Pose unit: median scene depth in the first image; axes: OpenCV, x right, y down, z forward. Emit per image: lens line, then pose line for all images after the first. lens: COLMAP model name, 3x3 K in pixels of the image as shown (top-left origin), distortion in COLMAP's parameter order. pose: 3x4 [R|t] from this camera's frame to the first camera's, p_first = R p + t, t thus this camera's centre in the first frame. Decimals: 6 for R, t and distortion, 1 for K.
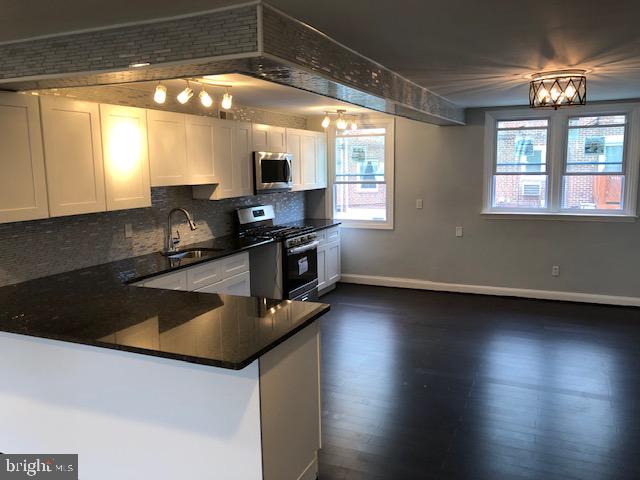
lens RADIAL K [[524.1, 0, 321.5], [0, 524.1, 229.3], [0, 0, 1]] dist [0.065811, -0.083291]
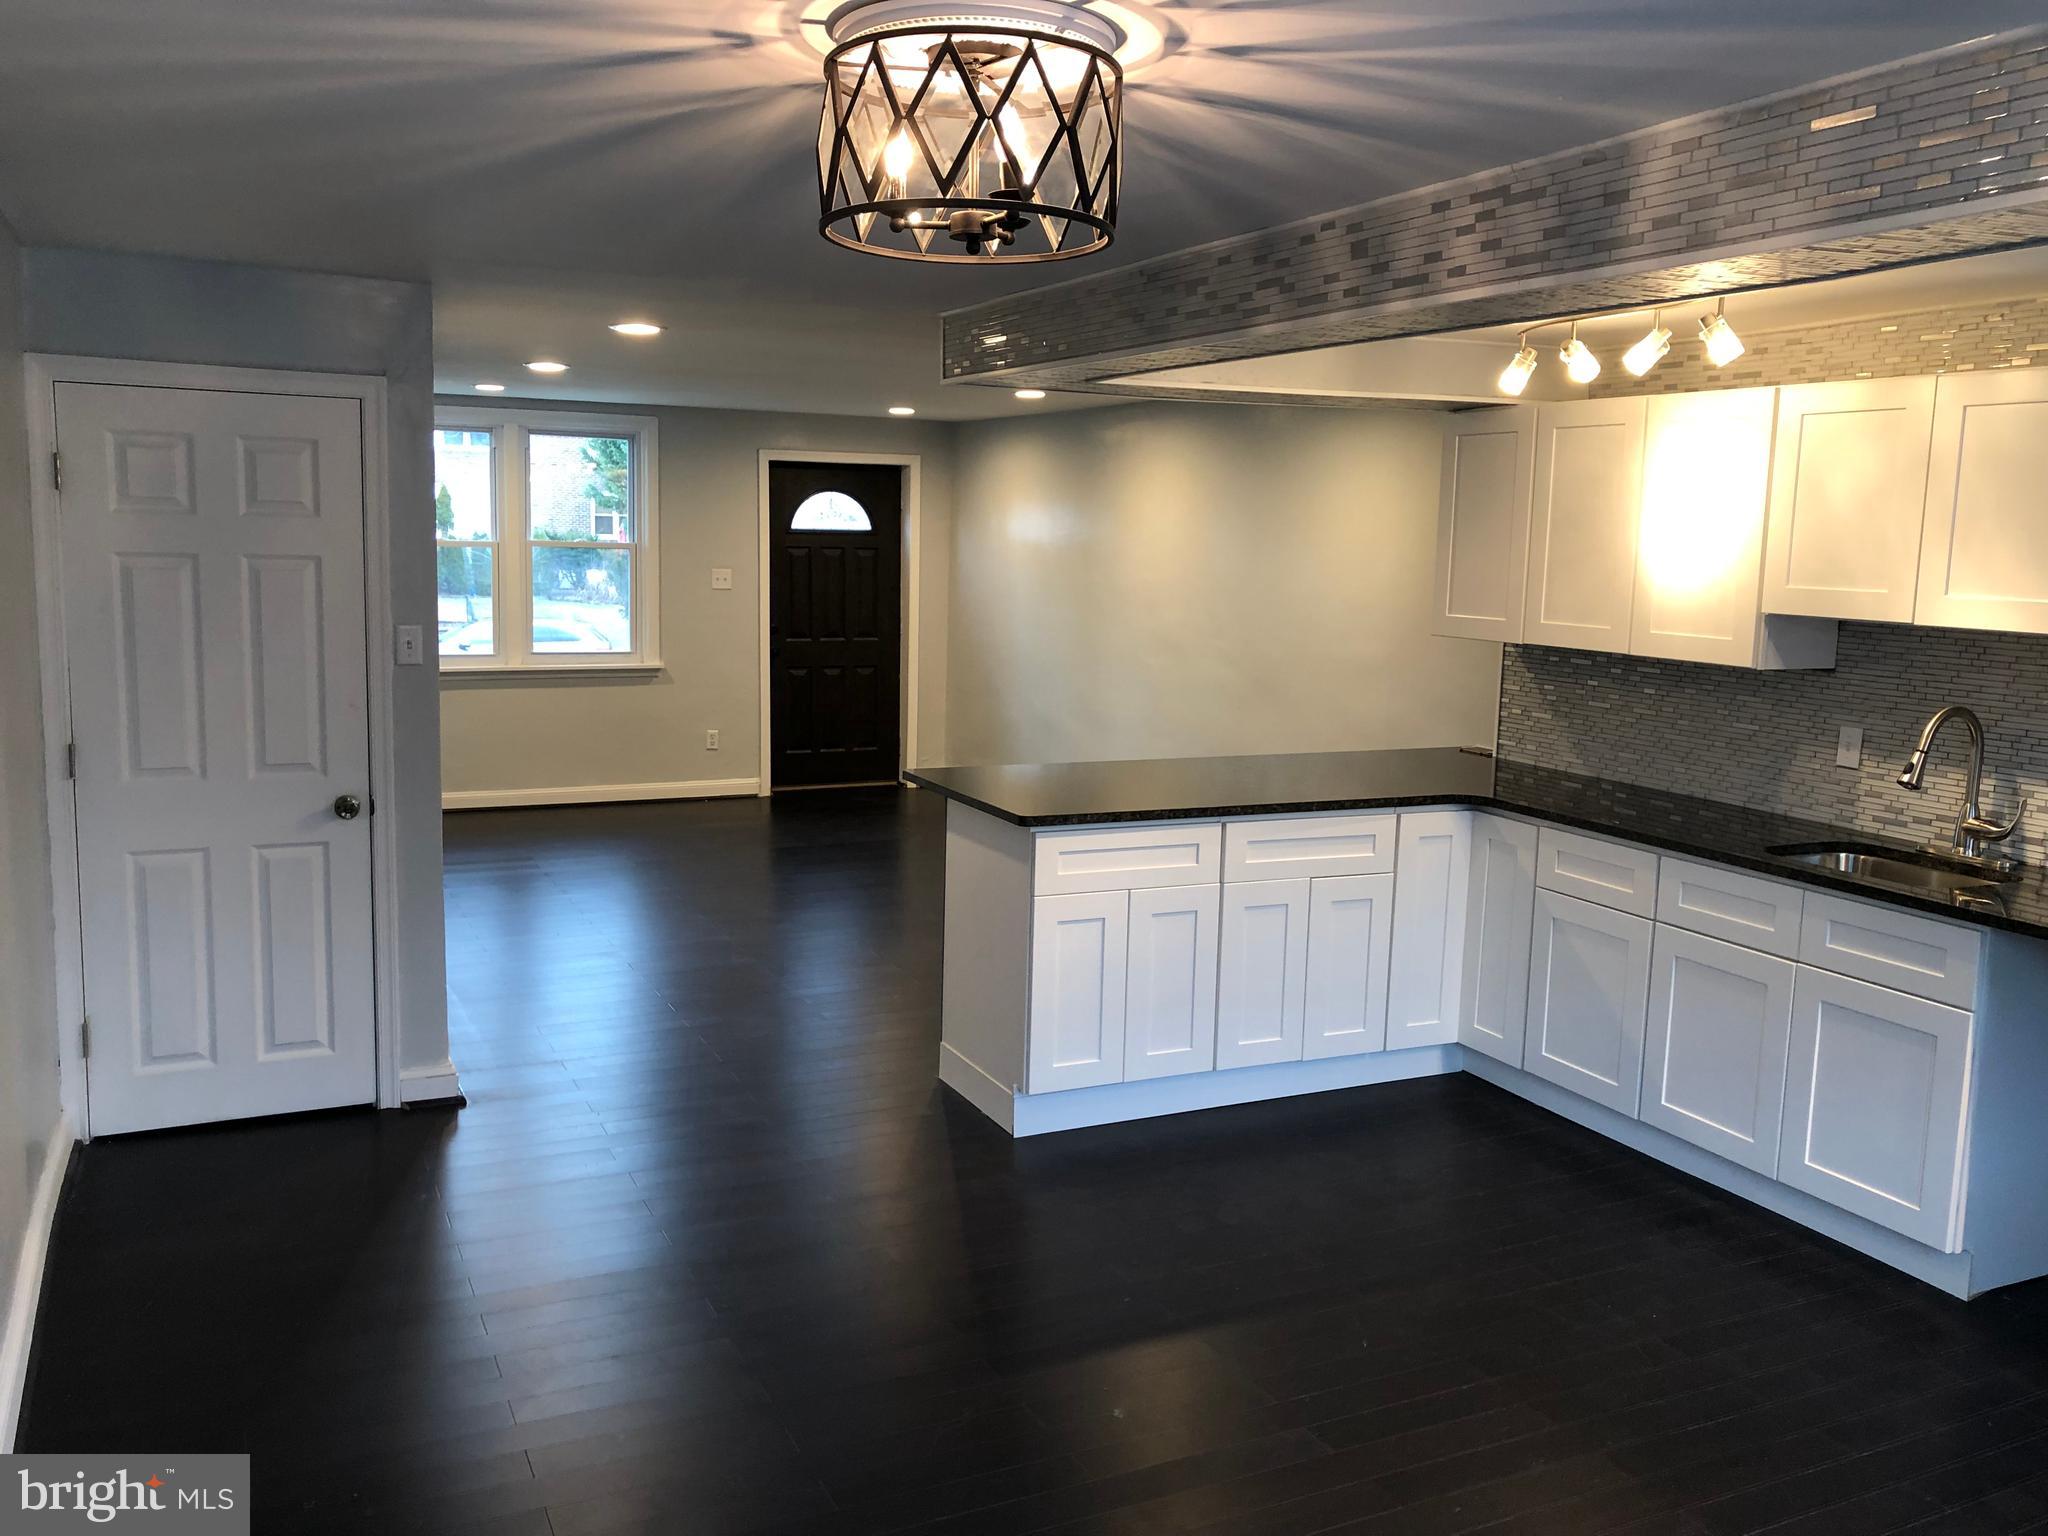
lens RADIAL K [[1682.1, 0, 1016.2], [0, 1682.1, 744.0], [0, 0, 1]] dist [0.037601, -0.006643]
pose [[-0.648043, 0.097826, -0.755295, 0.553994], [-0.109623, 0.969408, 0.219615, -0.124443], [0.753673, 0.225118, -0.617494, 0.890478]]
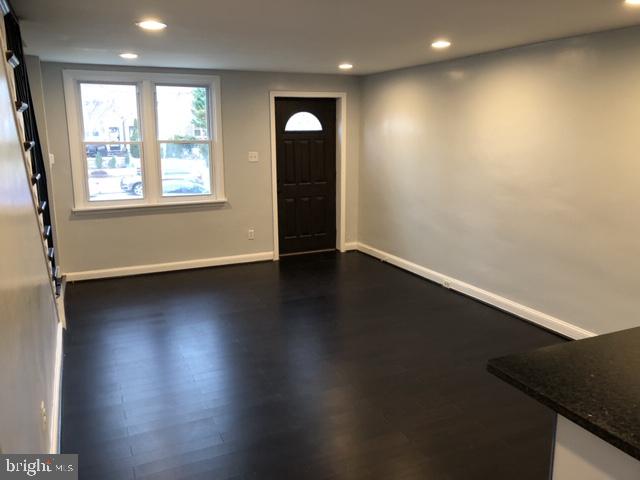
lens RADIAL K [[524.8, 0, 305.9], [0, 524.8, 239.3], [0, 0, 1]] dist [0.049574, -0.003105]
pose [[-0.677464, 0.168594, -0.715974, 0.187535], [-0.076978, 0.951782, 0.296959, -0.049750], [0.731517, 0.256293, -0.631821, 0.399878]]
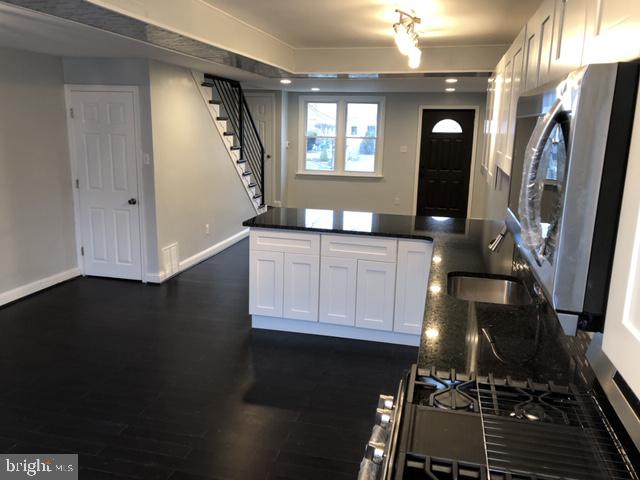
lens RADIAL K [[525.7, 0, 317.6], [0, 525.7, 232.5], [0, 0, 1]] dist [0.037601, -0.006643]
pose [[-0.983154, 0.028918, -0.180476, 0.020627], [-0.030671, 0.947302, 0.318871, -0.144678], [0.180186, 0.319035, -0.930457, 1.117996]]
